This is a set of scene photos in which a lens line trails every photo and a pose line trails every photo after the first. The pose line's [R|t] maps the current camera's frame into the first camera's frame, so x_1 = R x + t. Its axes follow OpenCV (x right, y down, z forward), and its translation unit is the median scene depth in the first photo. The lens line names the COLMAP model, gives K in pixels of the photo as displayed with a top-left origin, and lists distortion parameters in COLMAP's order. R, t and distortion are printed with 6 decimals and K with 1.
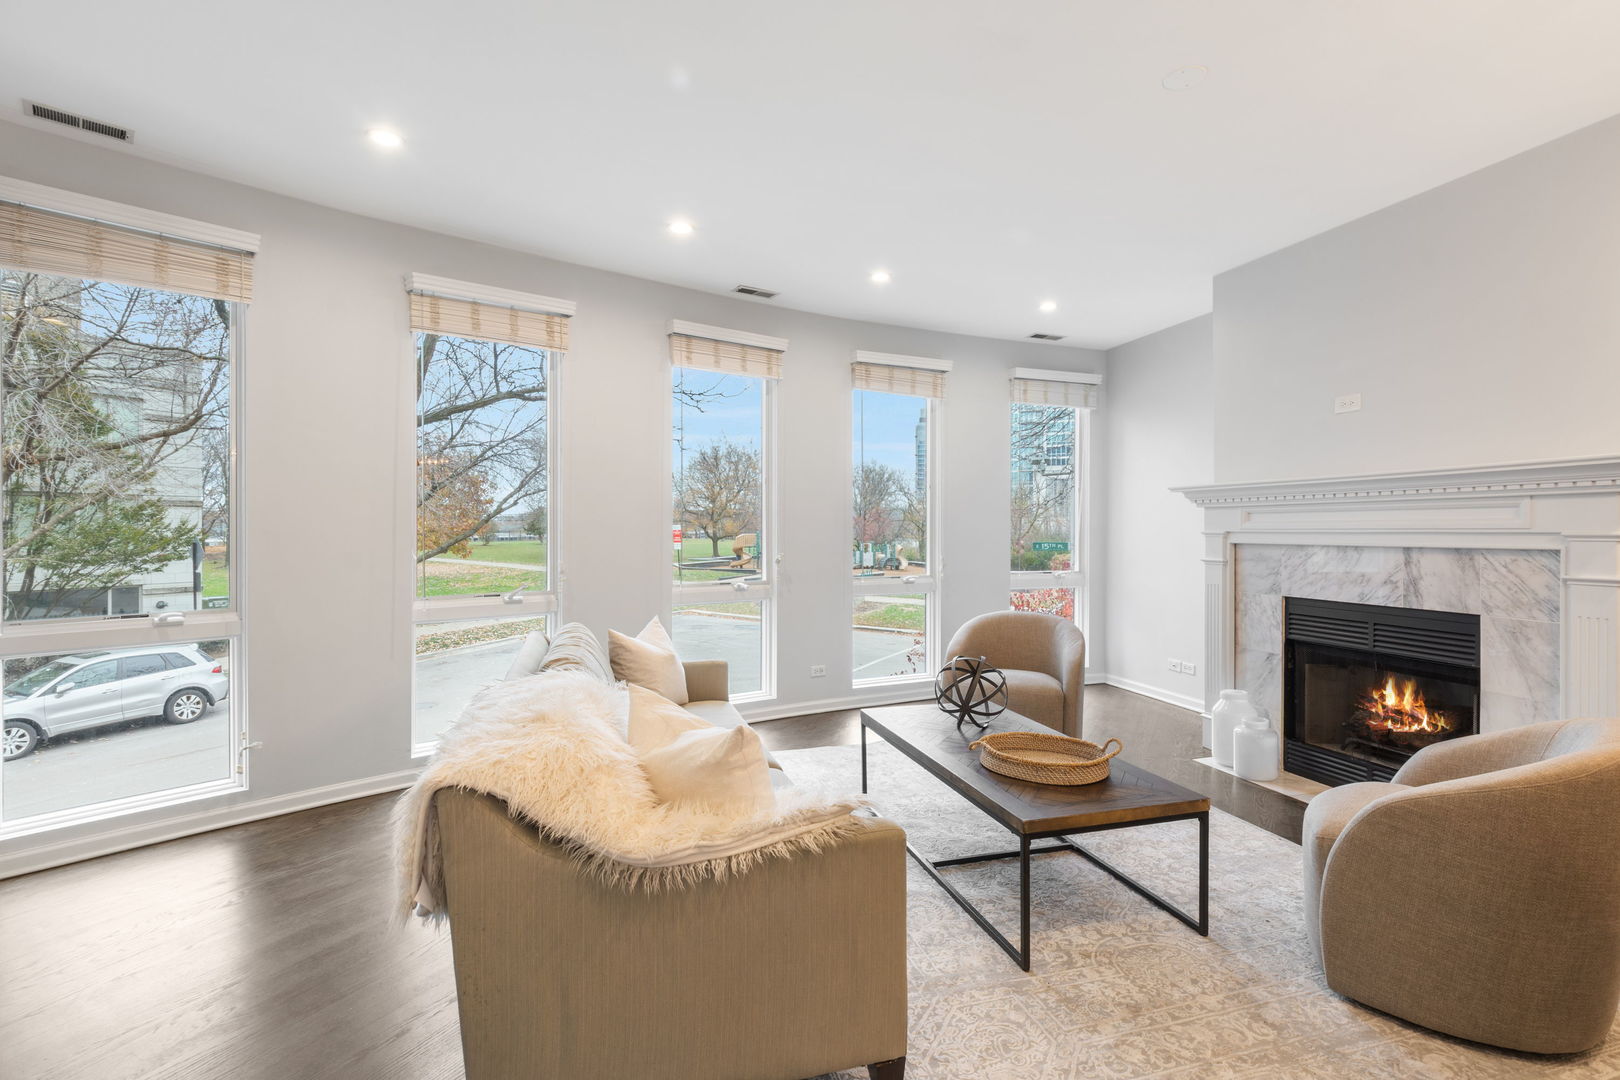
lens RADIAL K [[741.3, 0, 814.0], [0, 741.3, 534.7], [0, 0, 1]] dist [0.018622, -0.002680]
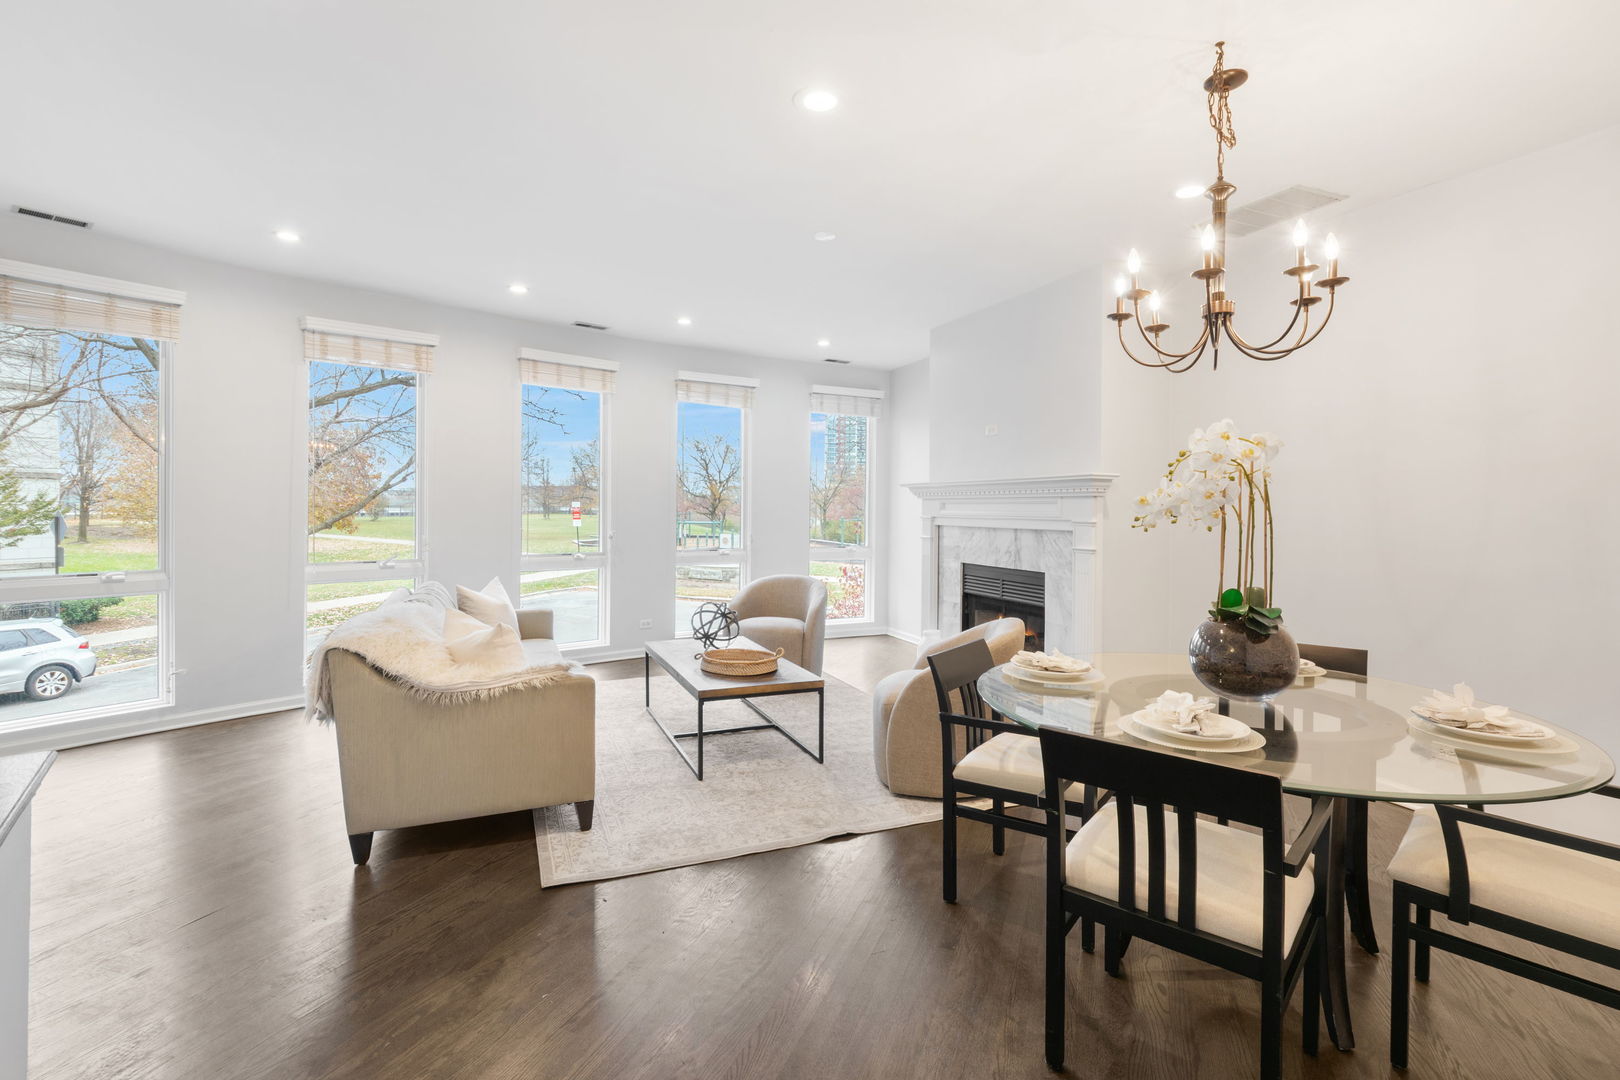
lens RADIAL K [[741.3, 0, 801.8], [0, 741.3, 516.0], [0, 0, 1]] dist [0.018622, -0.002680]
pose [[0.994537, 0.006879, 0.104159, 0.176679], [-0.007396, 0.999962, 0.004581, -0.010169], [-0.104123, -0.005326, 0.994550, -0.362487]]
